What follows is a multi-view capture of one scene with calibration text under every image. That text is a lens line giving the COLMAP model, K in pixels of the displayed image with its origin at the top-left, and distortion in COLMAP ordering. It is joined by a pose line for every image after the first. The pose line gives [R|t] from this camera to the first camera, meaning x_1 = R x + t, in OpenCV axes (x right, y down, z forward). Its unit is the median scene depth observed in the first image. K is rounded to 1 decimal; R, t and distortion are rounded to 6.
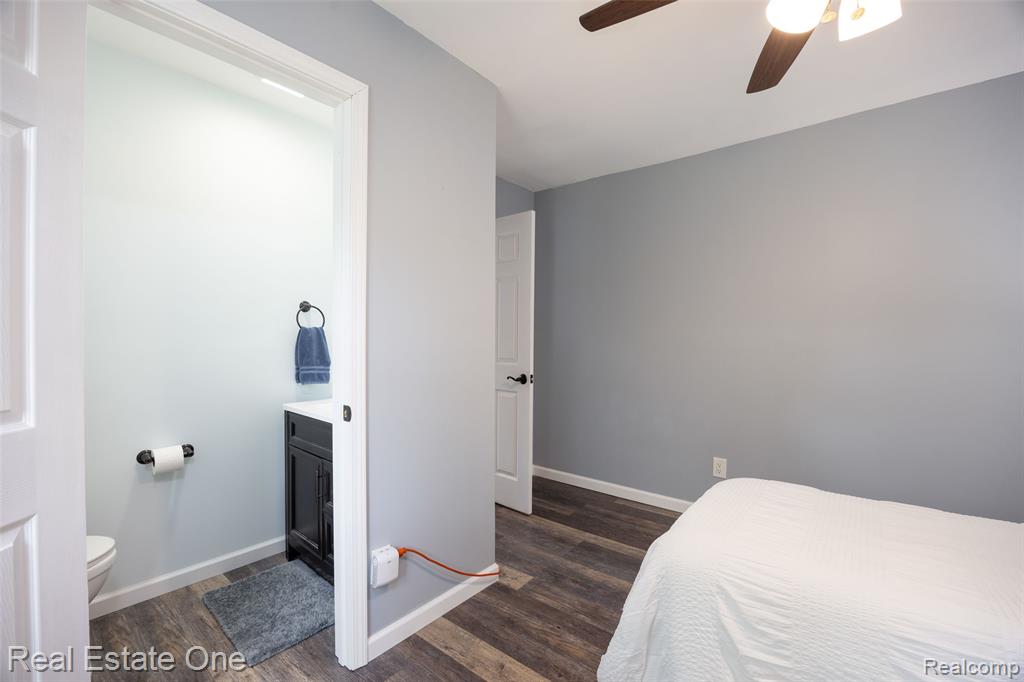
lens RADIAL K [[434.0, 0, 509.3], [0, 434.0, 338.2], [0, 0, 1]] dist [-0.002468, -0.000534]
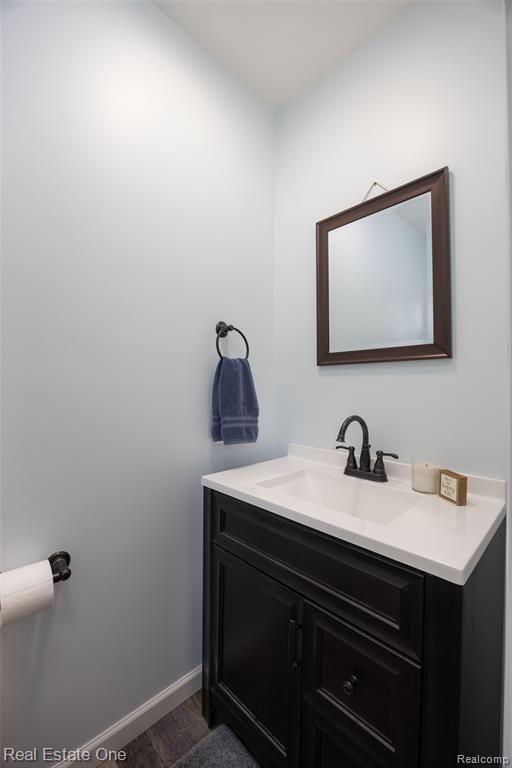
lens RADIAL K [[325.5, 0, 257.0], [0, 325.5, 384.8], [0, 0, 1]] dist [-0.002468, -0.000534]
pose [[0.995036, -0.000811, -0.099509, -0.376659], [-0.000929, 0.999848, -0.017437, 0.025224], [0.099508, 0.017443, 0.994884, 0.508246]]
